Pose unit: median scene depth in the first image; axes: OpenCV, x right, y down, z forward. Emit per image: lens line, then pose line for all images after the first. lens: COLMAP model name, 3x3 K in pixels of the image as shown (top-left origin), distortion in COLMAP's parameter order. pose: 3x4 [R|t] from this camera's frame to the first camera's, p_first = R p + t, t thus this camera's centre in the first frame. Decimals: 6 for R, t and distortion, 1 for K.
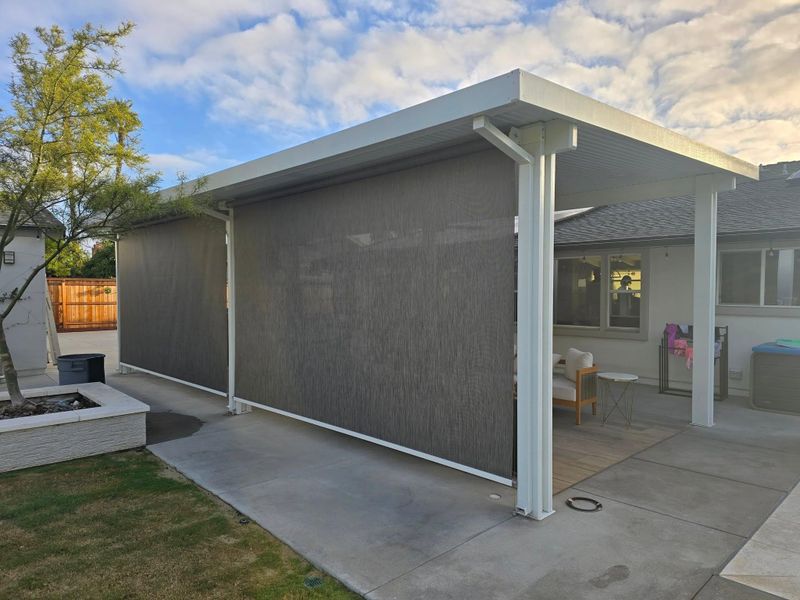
lens RADIAL K [[542.0, 0, 402.7], [0, 542.0, 300.1], [0, 0, 1]] dist [0.045002, -0.047196]
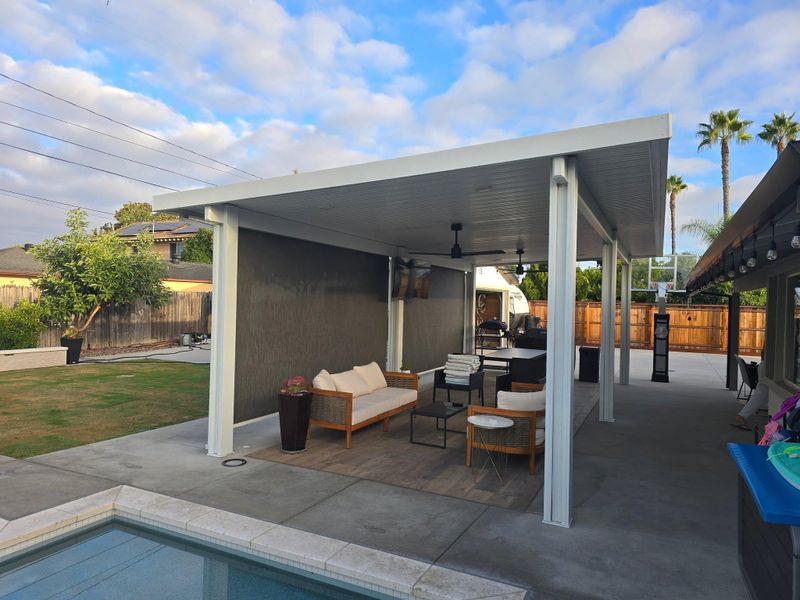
lens RADIAL K [[542.0, 0, 399.9], [0, 542.0, 300.7], [0, 0, 1]] dist [0.045002, -0.047196]
pose [[0.335663, 0.007752, -0.941950, 1.696386], [-0.046878, 0.998865, -0.008485, -0.052916], [0.940815, 0.047005, 0.335645, 0.850227]]
